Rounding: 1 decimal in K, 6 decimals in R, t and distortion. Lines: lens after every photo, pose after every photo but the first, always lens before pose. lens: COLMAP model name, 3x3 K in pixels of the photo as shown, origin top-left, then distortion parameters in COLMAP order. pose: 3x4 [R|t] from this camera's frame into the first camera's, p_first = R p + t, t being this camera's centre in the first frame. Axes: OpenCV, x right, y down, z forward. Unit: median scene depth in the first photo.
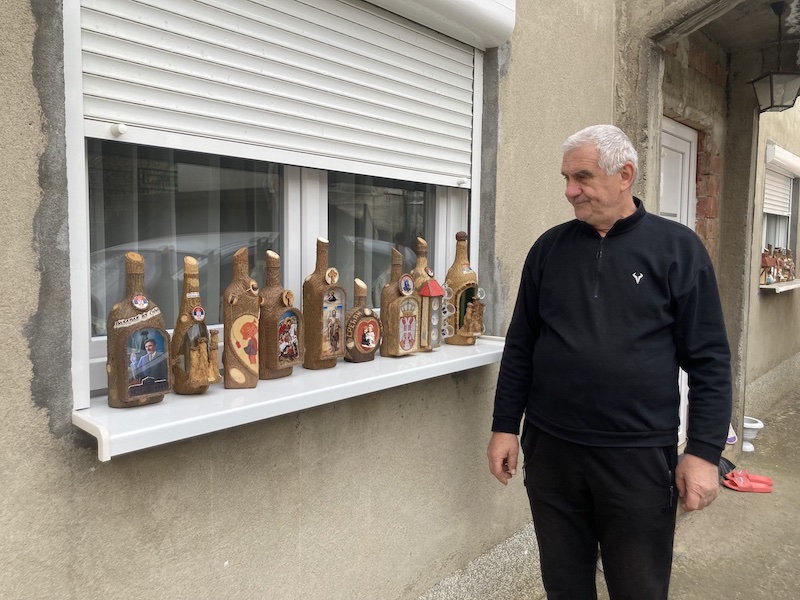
lens RADIAL K [[669.4, 0, 399.6], [0, 669.4, 299.1], [0, 0, 1]] dist [0.007415, -0.013742]
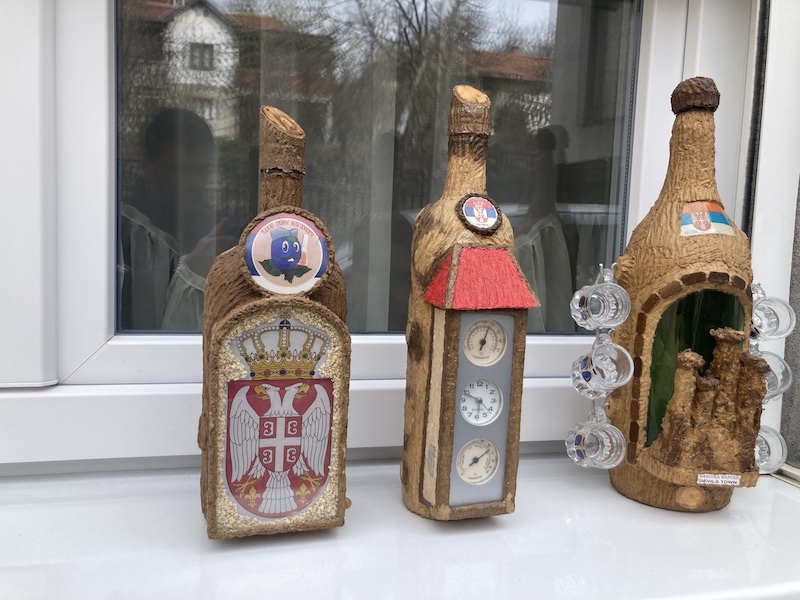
lens RADIAL K [[669.4, 0, 400.1], [0, 669.4, 300.7], [0, 0, 1]] dist [0.007415, -0.013742]
pose [[0.784833, 0.069254, -0.615825, 0.172095], [-0.073518, 0.997123, 0.018439, -0.009651], [0.615331, 0.030803, 0.787667, 0.735381]]
